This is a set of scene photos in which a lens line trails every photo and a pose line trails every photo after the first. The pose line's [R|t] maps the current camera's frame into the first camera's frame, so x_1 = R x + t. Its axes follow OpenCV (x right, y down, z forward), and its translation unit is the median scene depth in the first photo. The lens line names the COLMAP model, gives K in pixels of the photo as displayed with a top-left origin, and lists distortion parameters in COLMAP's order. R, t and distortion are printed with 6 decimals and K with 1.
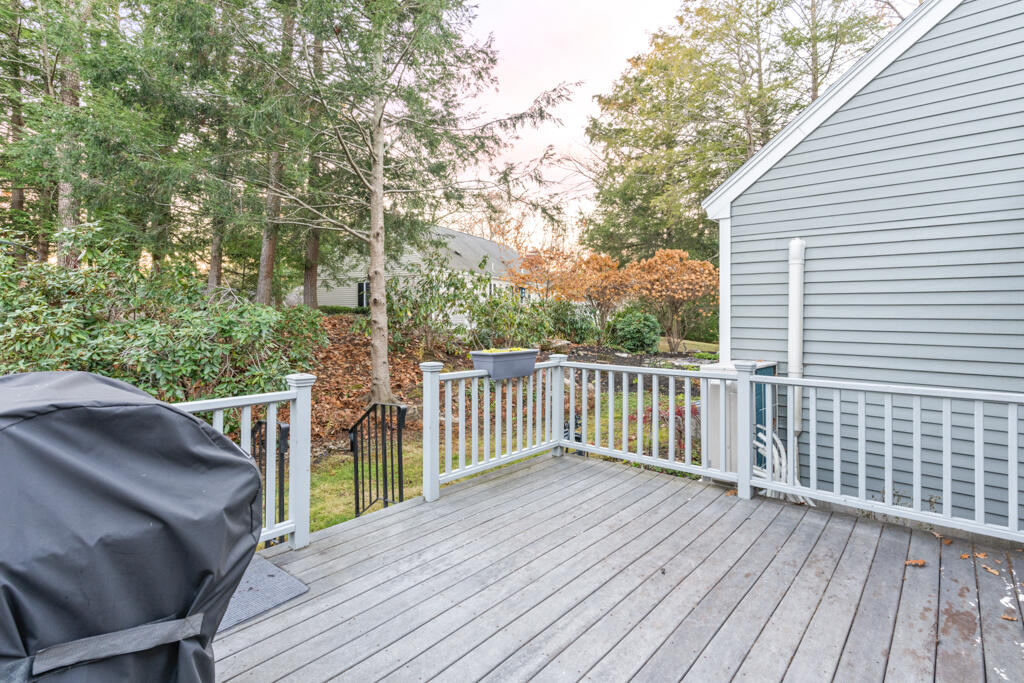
lens RADIAL K [[492.6, 0, 531.9], [0, 492.6, 322.0], [0, 0, 1]] dist [0.005214, -0.000663]
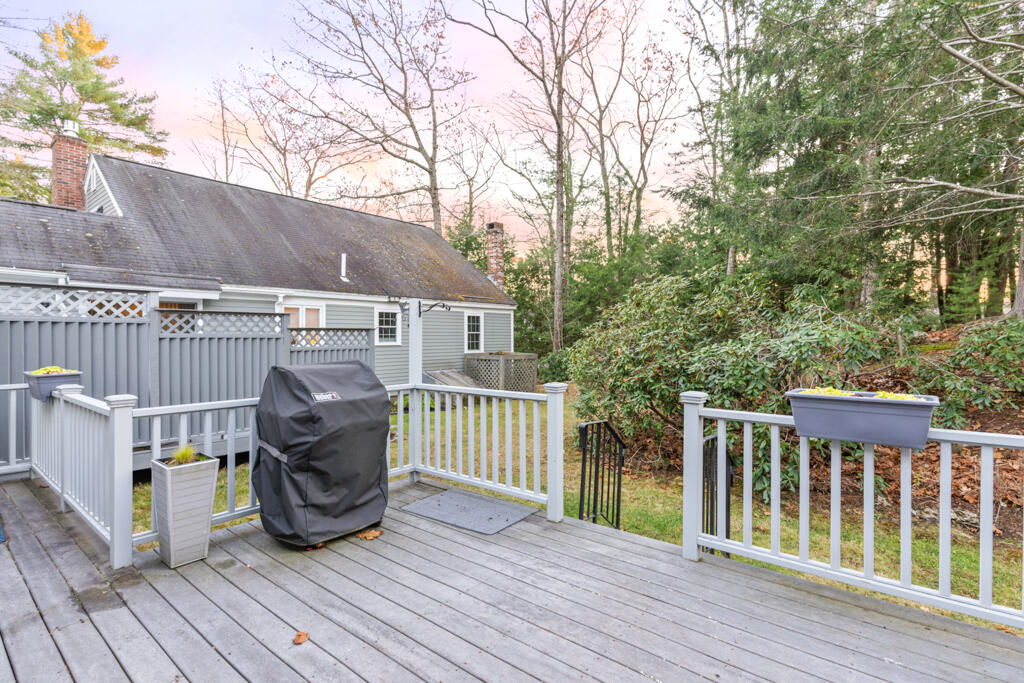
lens RADIAL K [[492.6, 0, 512.6], [0, 492.6, 339.1], [0, 0, 1]] dist [0.005214, -0.000663]
pose [[0.034912, 0.011712, -0.999322, 0.812157], [-0.004836, 0.999922, 0.011550, -0.019401], [0.999379, 0.004430, 0.034966, 0.889840]]
